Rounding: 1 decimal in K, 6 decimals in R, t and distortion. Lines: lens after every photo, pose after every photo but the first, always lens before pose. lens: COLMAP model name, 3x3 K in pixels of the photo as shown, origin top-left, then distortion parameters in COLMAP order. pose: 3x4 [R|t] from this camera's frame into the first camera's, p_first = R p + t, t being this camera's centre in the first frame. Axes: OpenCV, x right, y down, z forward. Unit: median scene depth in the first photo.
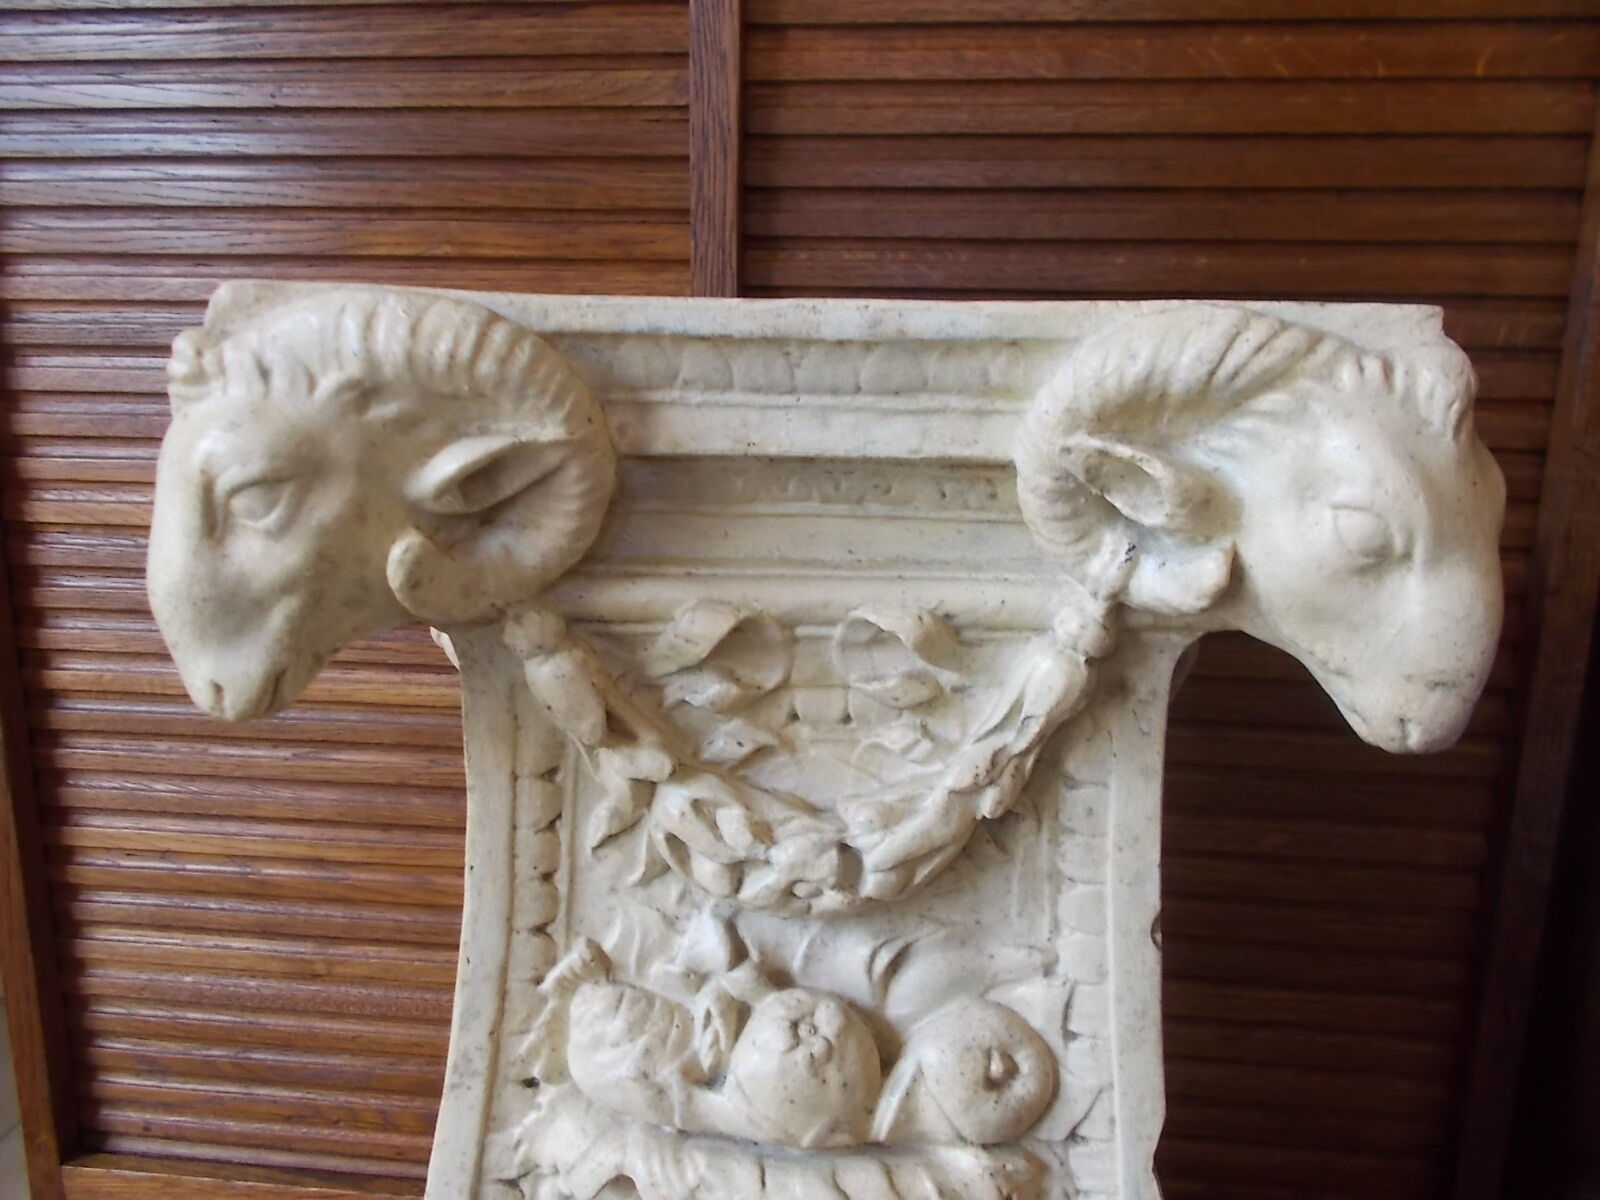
lens RADIAL K [[1191.8, 0, 796.0], [0, 1191.8, 595.1], [0, 0, 1]] dist [0.007044, -0.012271]
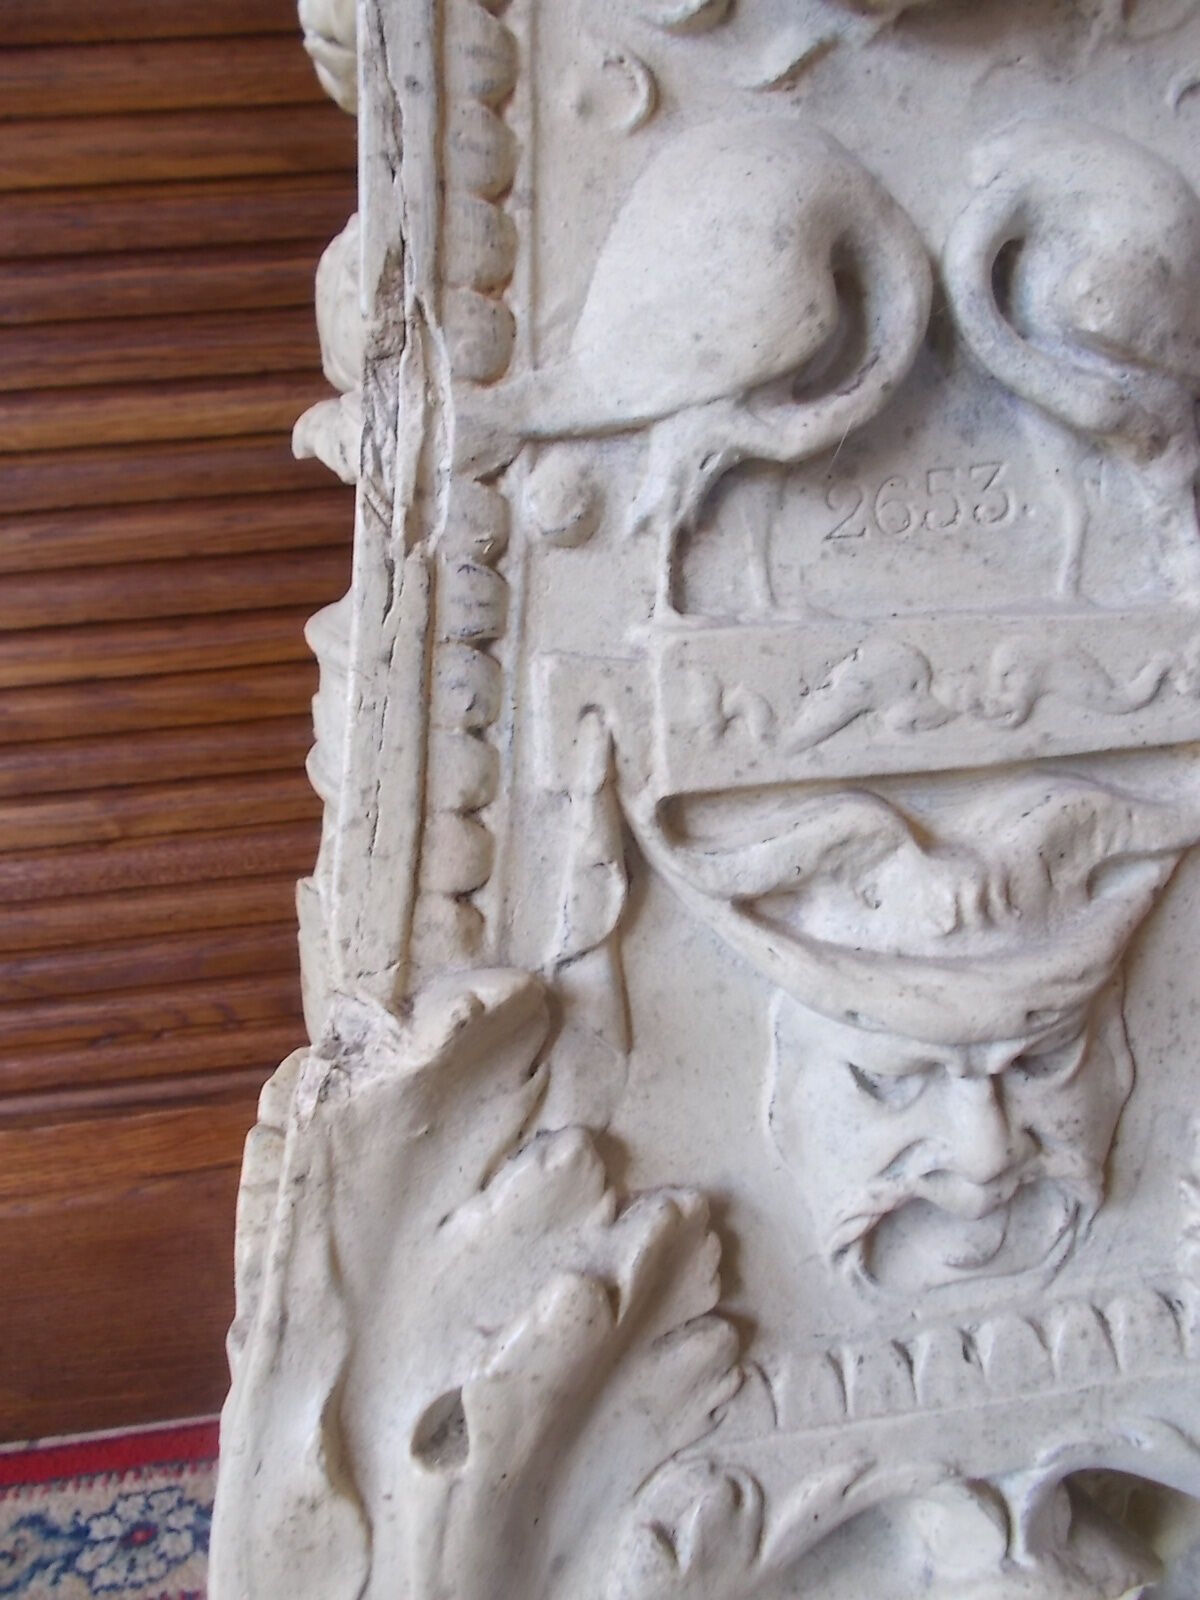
lens RADIAL K [[1203.5, 0, 597.7], [0, 1203.5, 805.8], [0, 0, 1]] dist [0.013950, -0.017162]
pose [[0.974244, -0.145486, 0.172285, -0.266164], [0.128641, 0.986089, 0.105257, 0.300489], [-0.185202, -0.080383, 0.979407, 0.224287]]
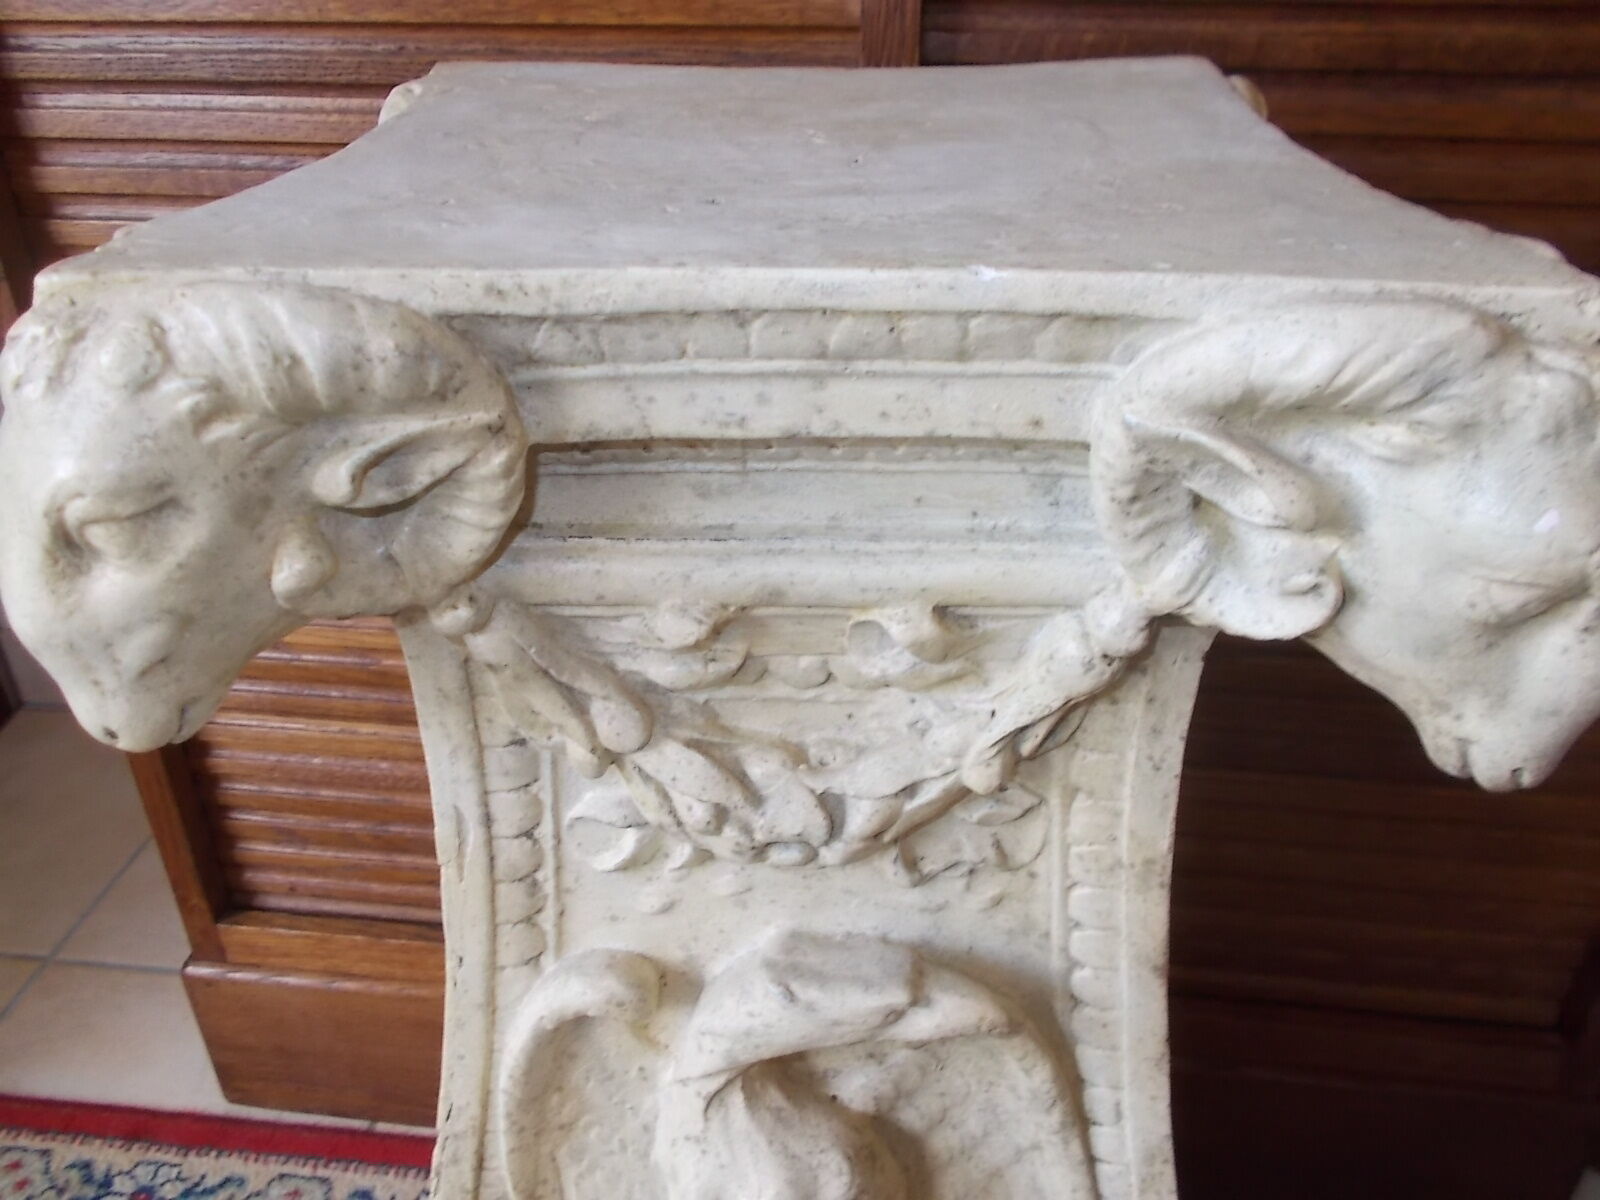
lens RADIAL K [[1195.0, 0, 798.4], [0, 1195.0, 578.6], [0, 0, 1]] dist [0.023064, -0.028589]
pose [[0.999767, -0.002587, -0.021446, -0.110268], [0.008792, 0.955588, 0.294576, -0.129054], [0.019732, -0.294696, 0.955387, 0.131467]]
